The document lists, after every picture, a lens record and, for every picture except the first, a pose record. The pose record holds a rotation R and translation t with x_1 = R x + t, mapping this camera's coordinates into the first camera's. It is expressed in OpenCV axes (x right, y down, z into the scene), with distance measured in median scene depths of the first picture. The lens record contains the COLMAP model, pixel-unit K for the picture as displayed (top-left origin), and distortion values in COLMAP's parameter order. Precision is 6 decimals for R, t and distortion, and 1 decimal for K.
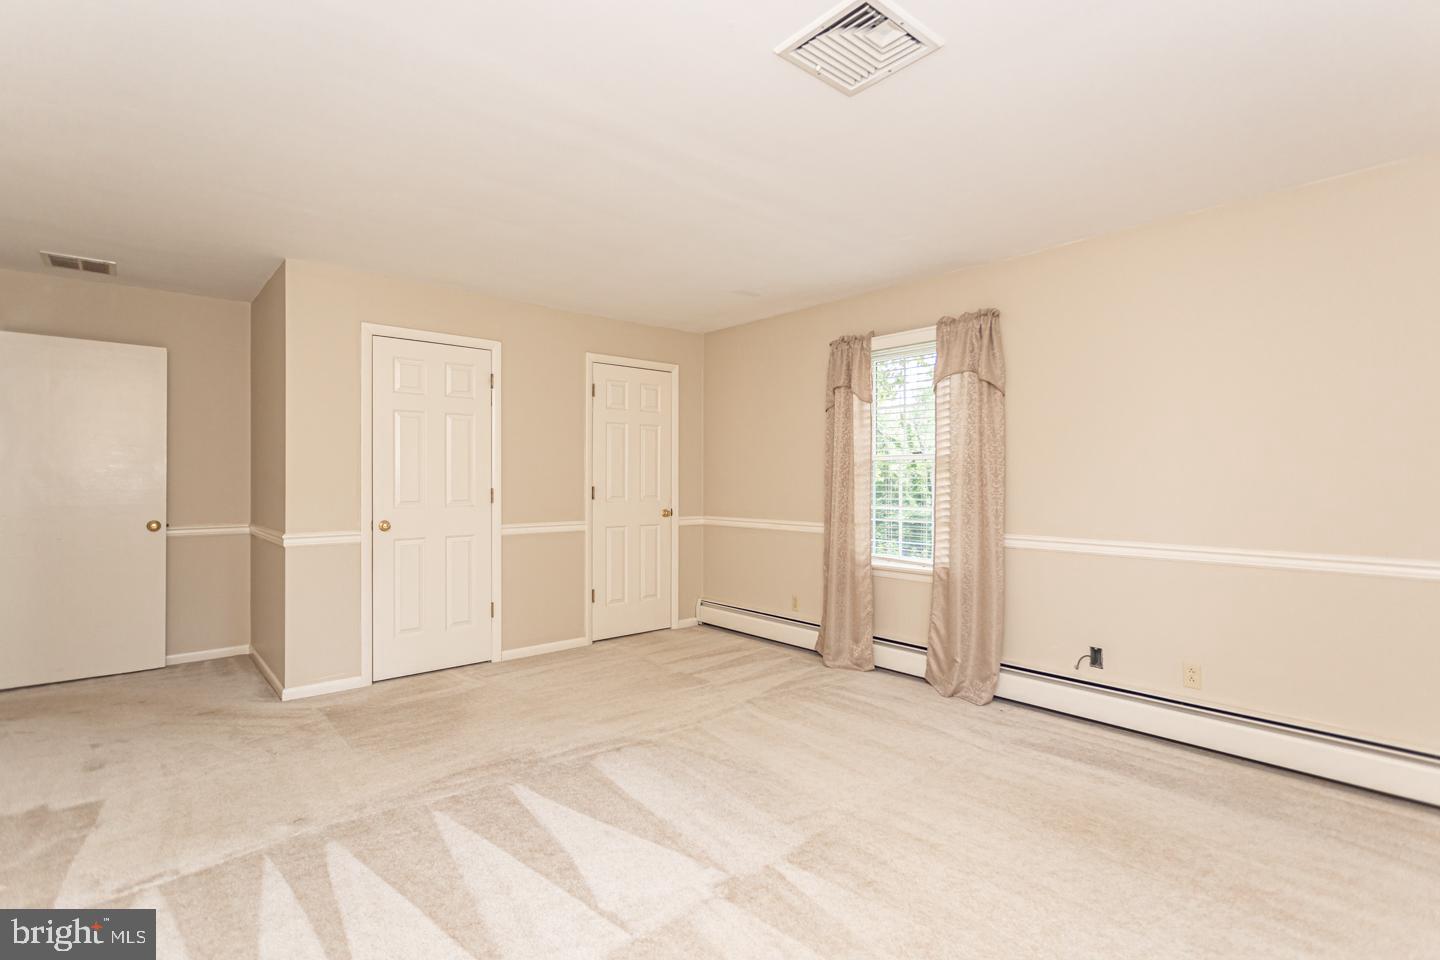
lens RADIAL K [[685.4, 0, 735.9], [0, 685.4, 482.5], [0, 0, 1]] dist [0.002920, 0.000329]
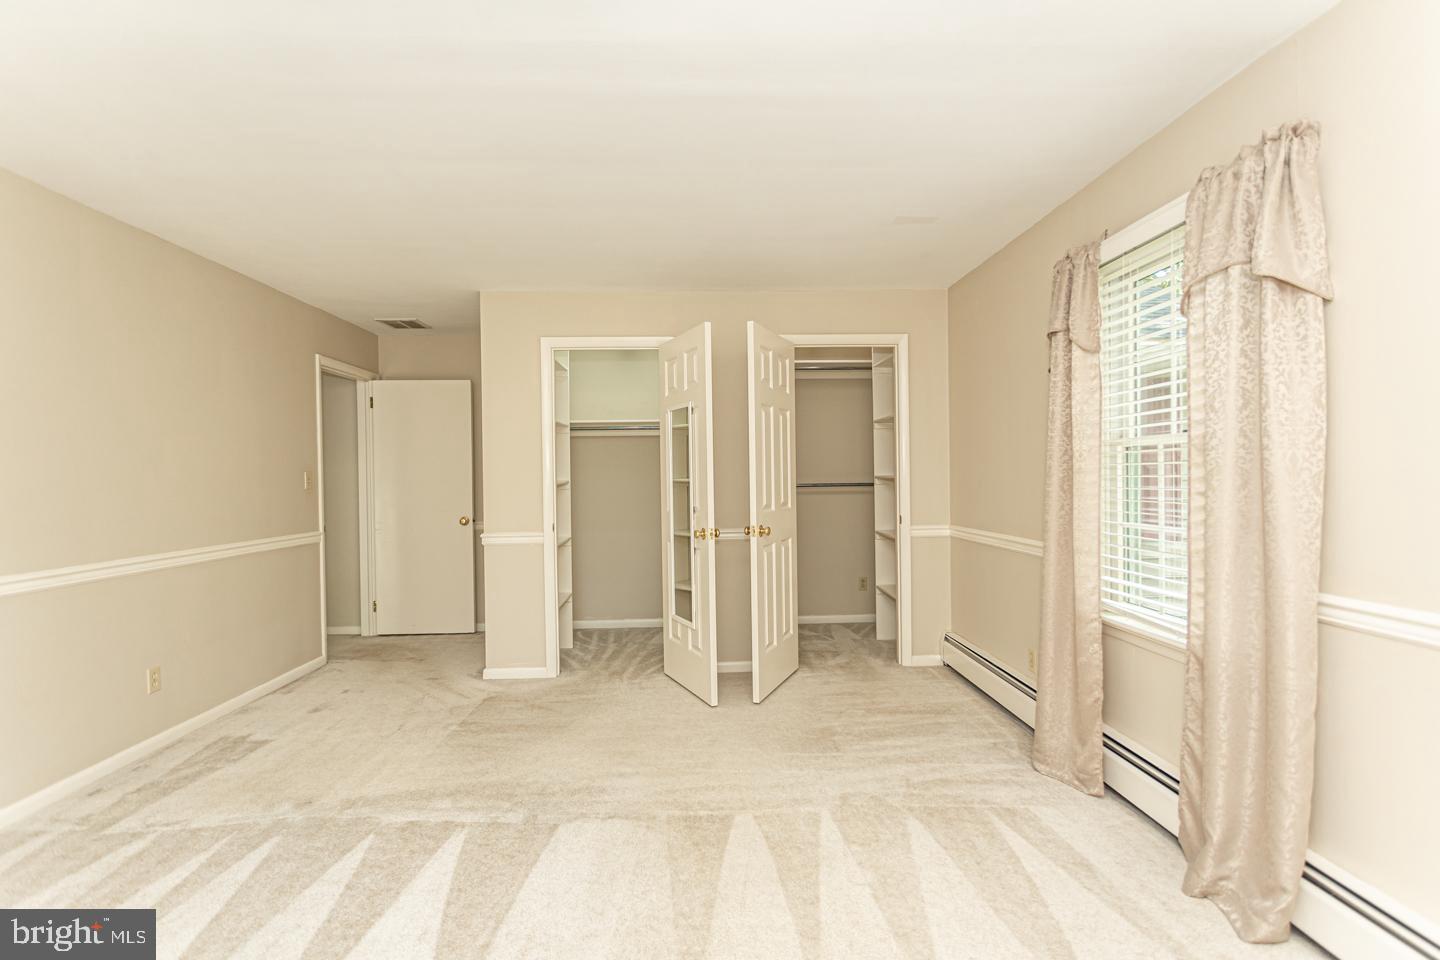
lens RADIAL K [[676.9, 0, 719.8], [0, 676.9, 488.6], [0, 0, 1]] dist [0.002401, 0.000594]
pose [[0.775724, -0.000988, -0.631071, 0.357559], [0.012749, 0.999819, 0.014106, -0.010419], [0.630943, -0.018988, 0.775597, 0.376975]]
